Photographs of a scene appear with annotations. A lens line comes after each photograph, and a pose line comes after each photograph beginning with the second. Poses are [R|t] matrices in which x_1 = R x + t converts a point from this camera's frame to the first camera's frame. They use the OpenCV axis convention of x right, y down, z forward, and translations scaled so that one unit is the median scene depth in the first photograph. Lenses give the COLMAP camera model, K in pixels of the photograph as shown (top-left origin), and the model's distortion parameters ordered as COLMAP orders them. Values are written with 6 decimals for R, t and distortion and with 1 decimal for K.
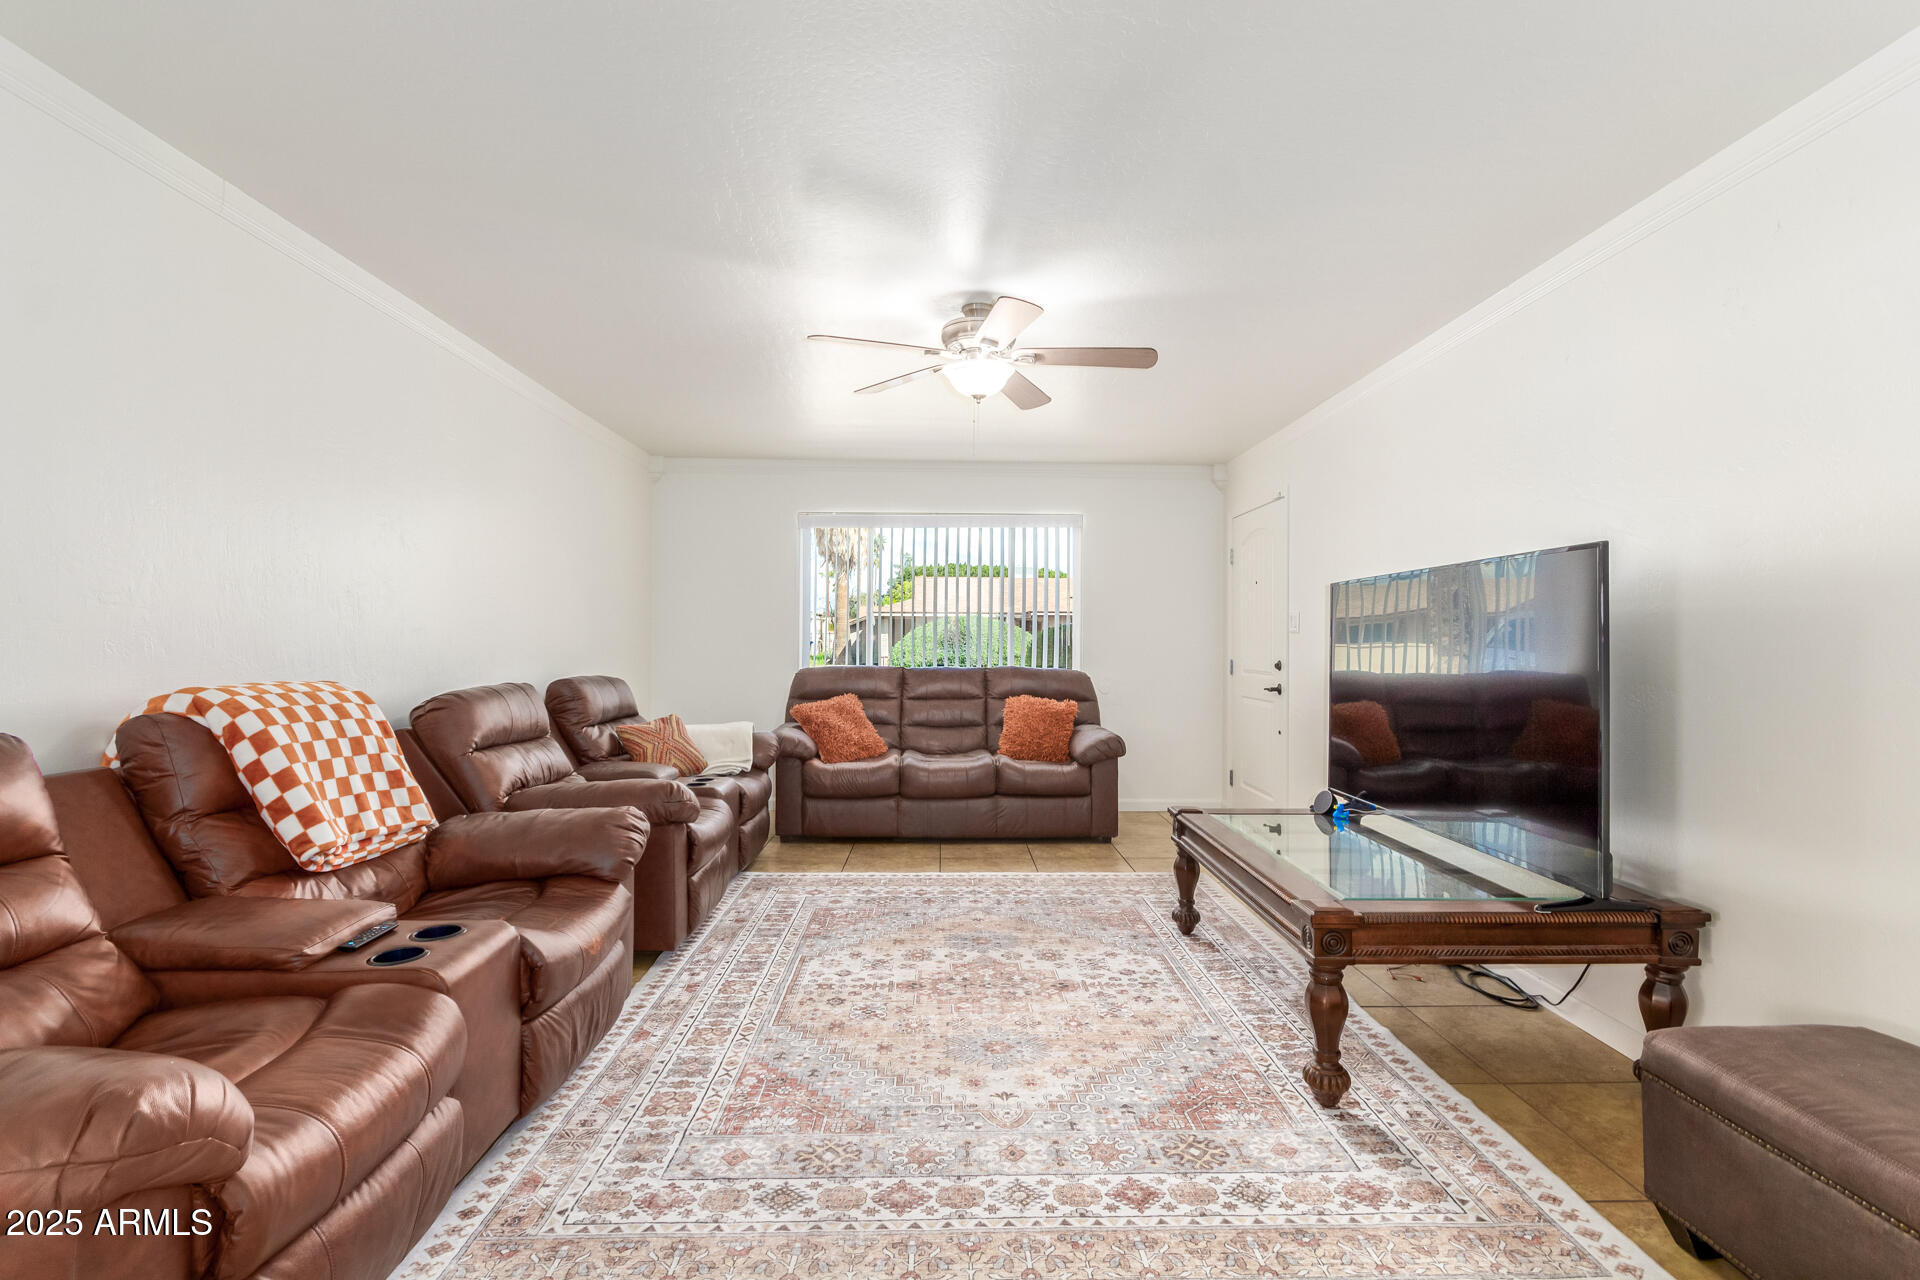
lens RADIAL K [[896.7, 0, 961.7], [0, 896.7, 641.4], [0, 0, 1]] dist [0.001343, 0.000216]
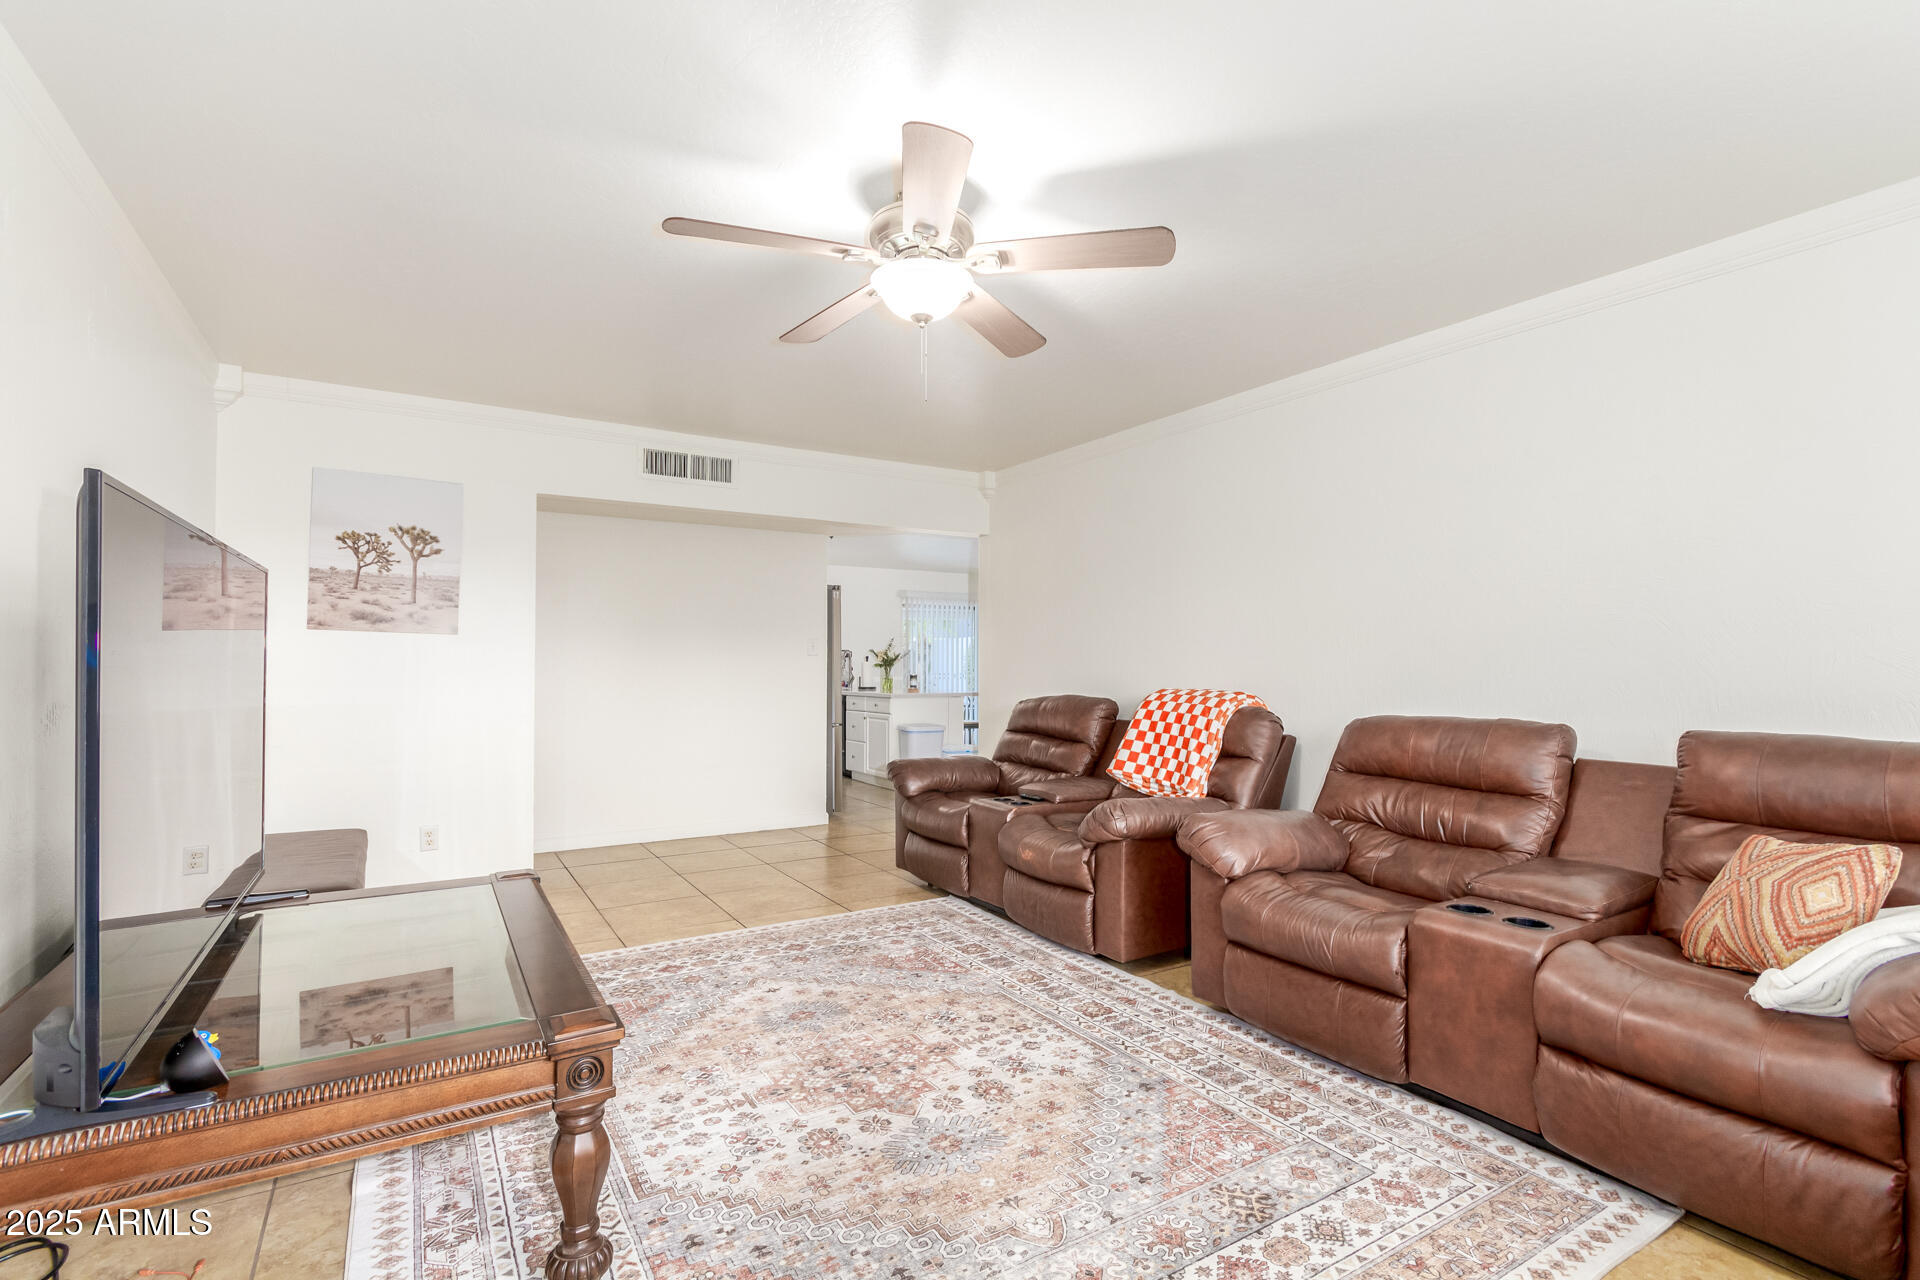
lens RADIAL K [[896.7, 0, 961.0], [0, 896.7, 651.7], [0, 0, 1]] dist [0.001343, 0.000216]
pose [[-0.864357, -0.015566, -0.502638, 0.372176], [-0.008506, 0.999830, -0.016336, 0.008270], [0.502807, -0.009845, -0.864343, 1.753144]]
